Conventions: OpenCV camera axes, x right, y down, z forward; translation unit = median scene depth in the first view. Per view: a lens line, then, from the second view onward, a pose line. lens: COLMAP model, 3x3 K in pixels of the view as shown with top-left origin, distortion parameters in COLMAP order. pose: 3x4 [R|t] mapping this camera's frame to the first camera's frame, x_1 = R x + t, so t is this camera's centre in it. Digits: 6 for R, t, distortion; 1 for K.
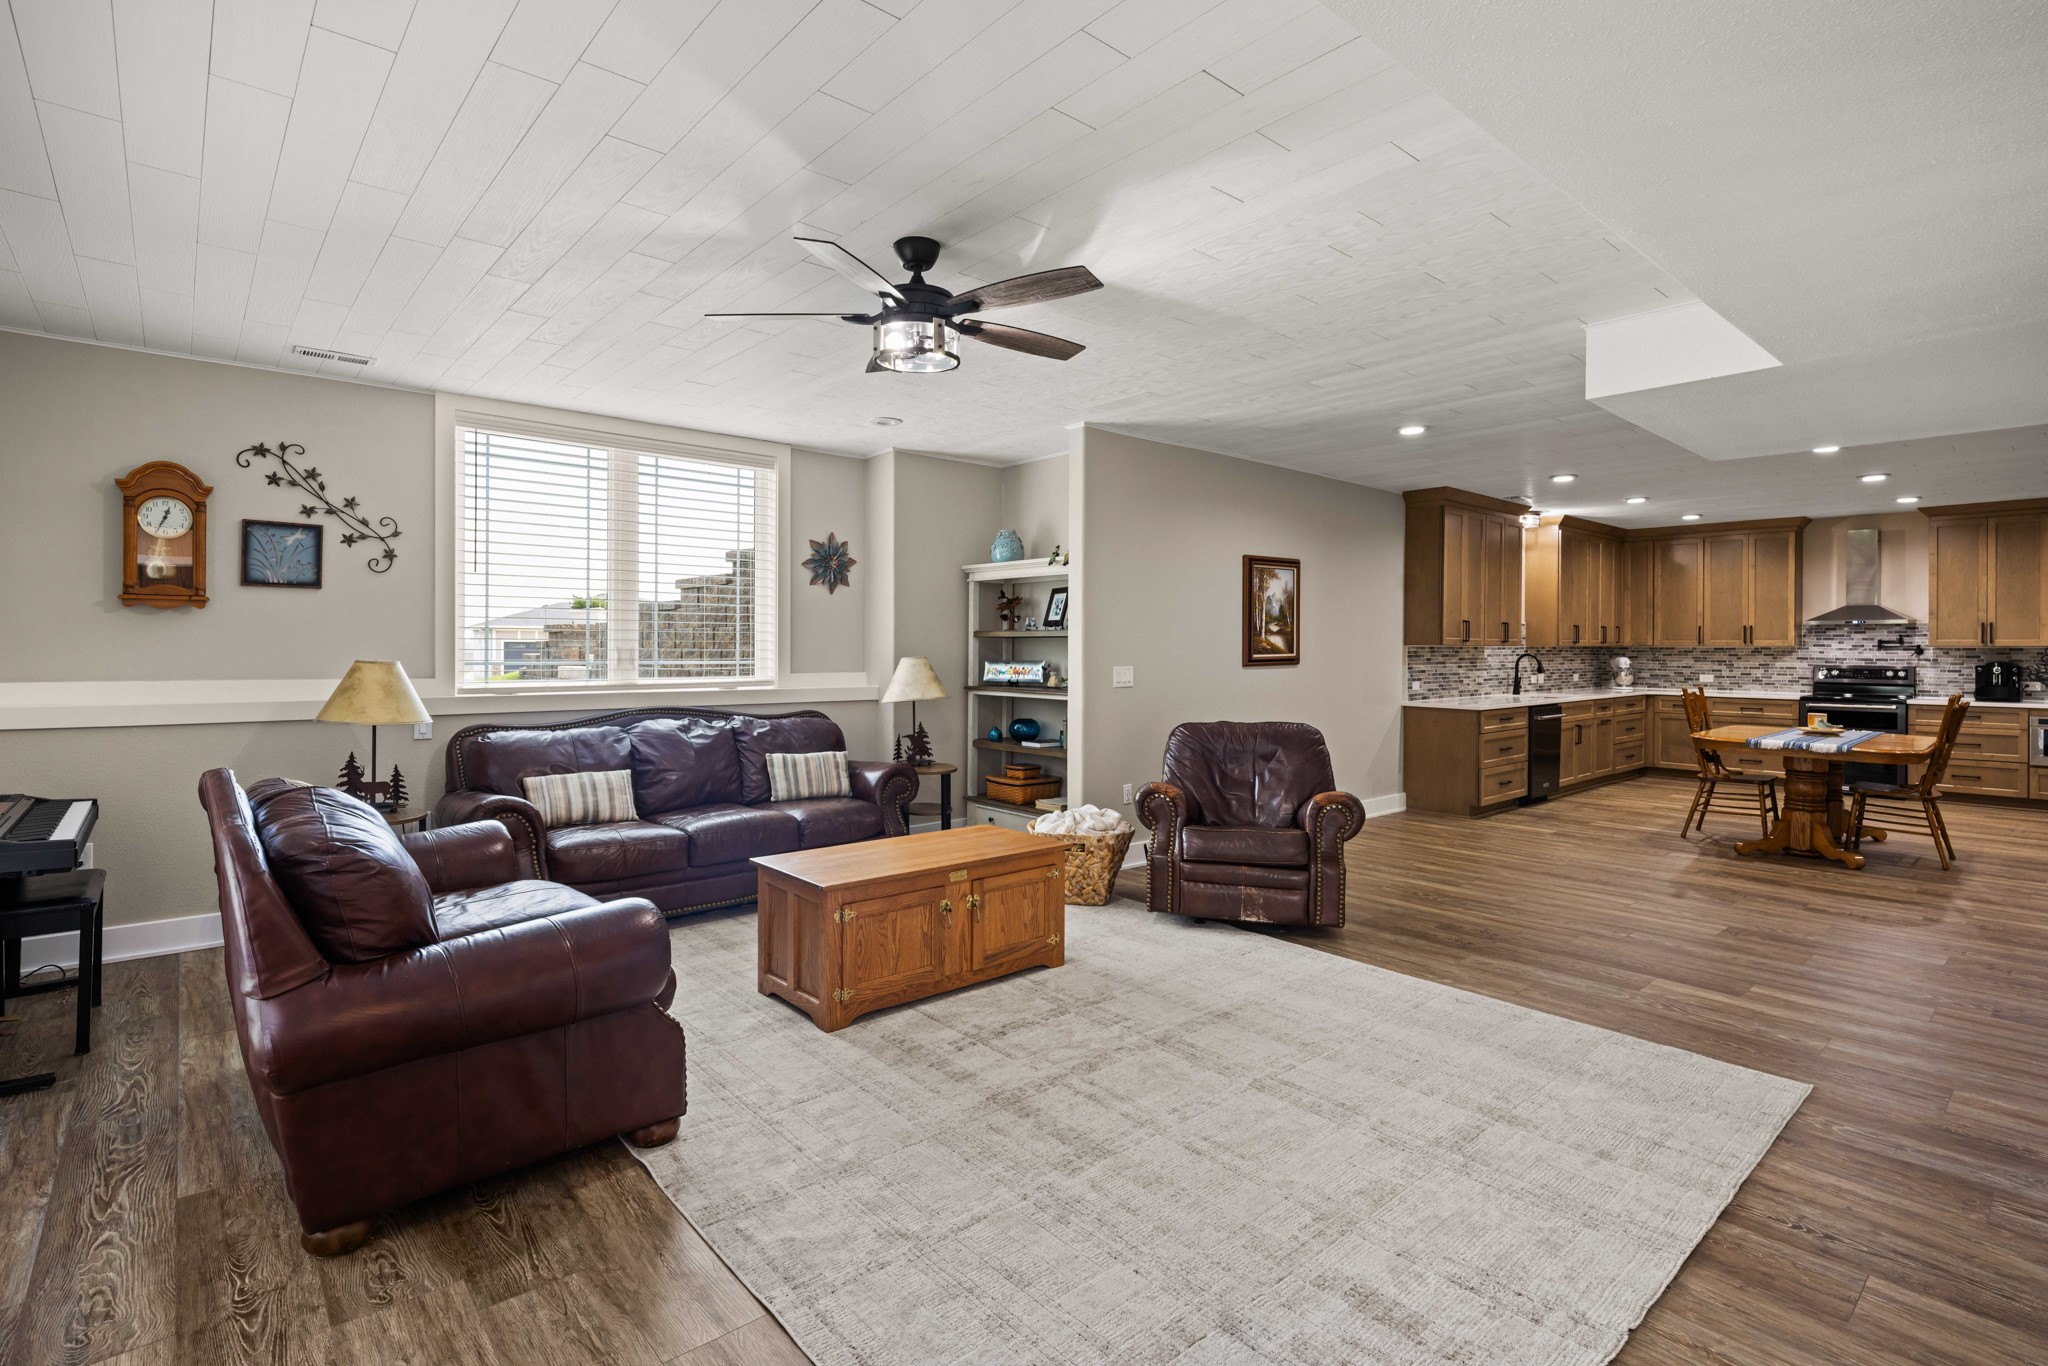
lens RADIAL K [[968.6, 0, 1037.5], [0, 968.6, 651.4], [0, 0, 1]] dist [-0.000723, -0.000018]
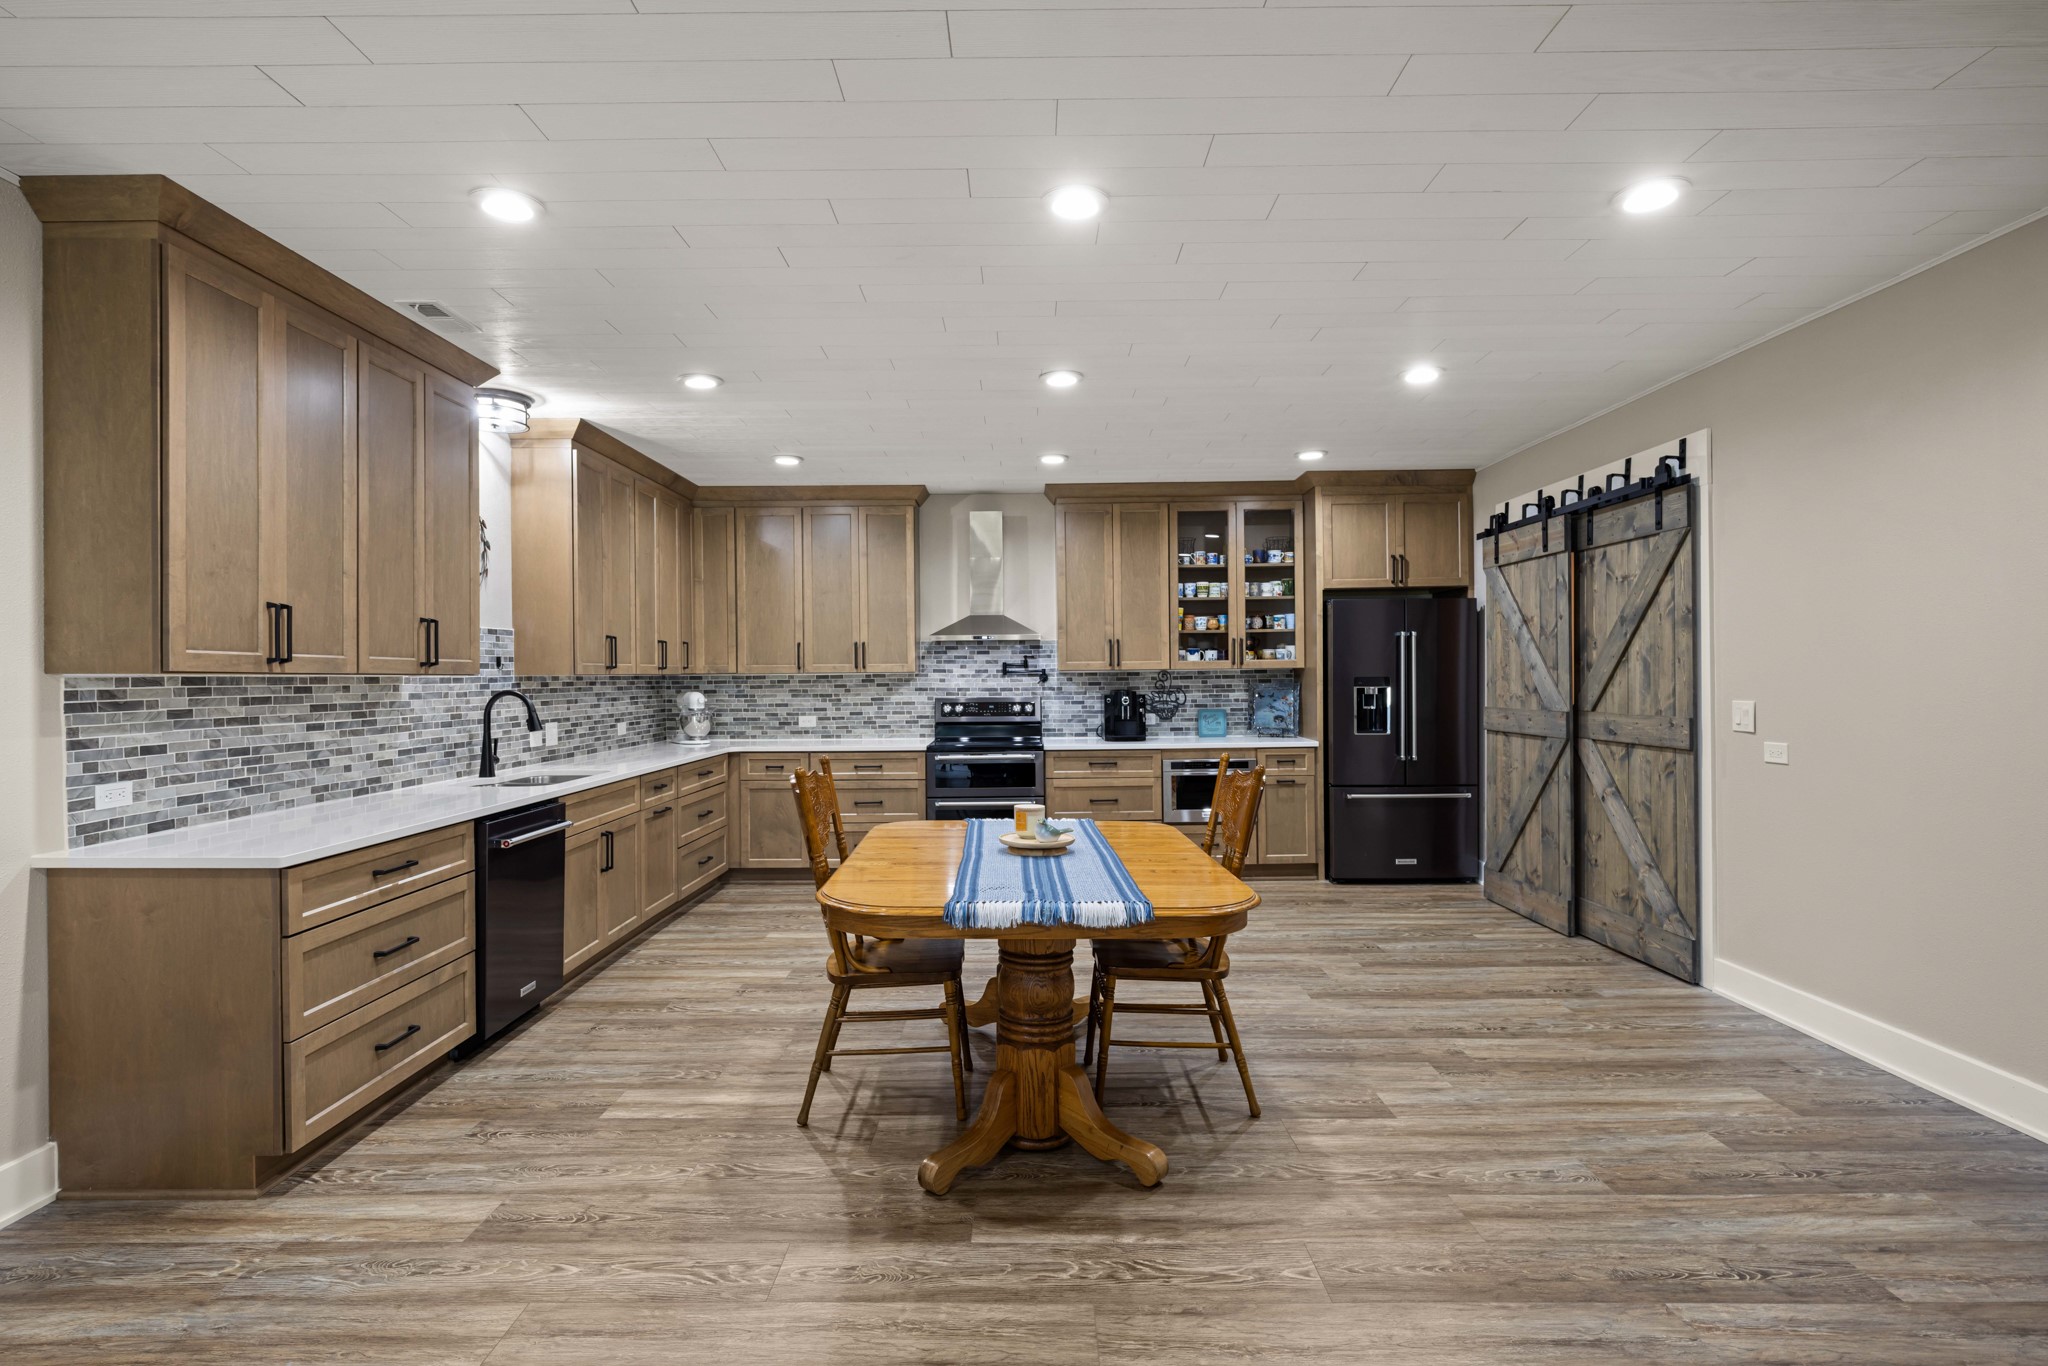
lens RADIAL K [[1060.8, 0, 1023.4], [0, 1060.8, 683.6], [0, 0, 1]] dist [-0.001844, -0.000828]
pose [[0.676533, -0.014629, 0.736267, 0.287830], [0.015026, 0.999869, 0.006059, -0.000597], [-0.736259, 0.006964, 0.676664, 0.448691]]
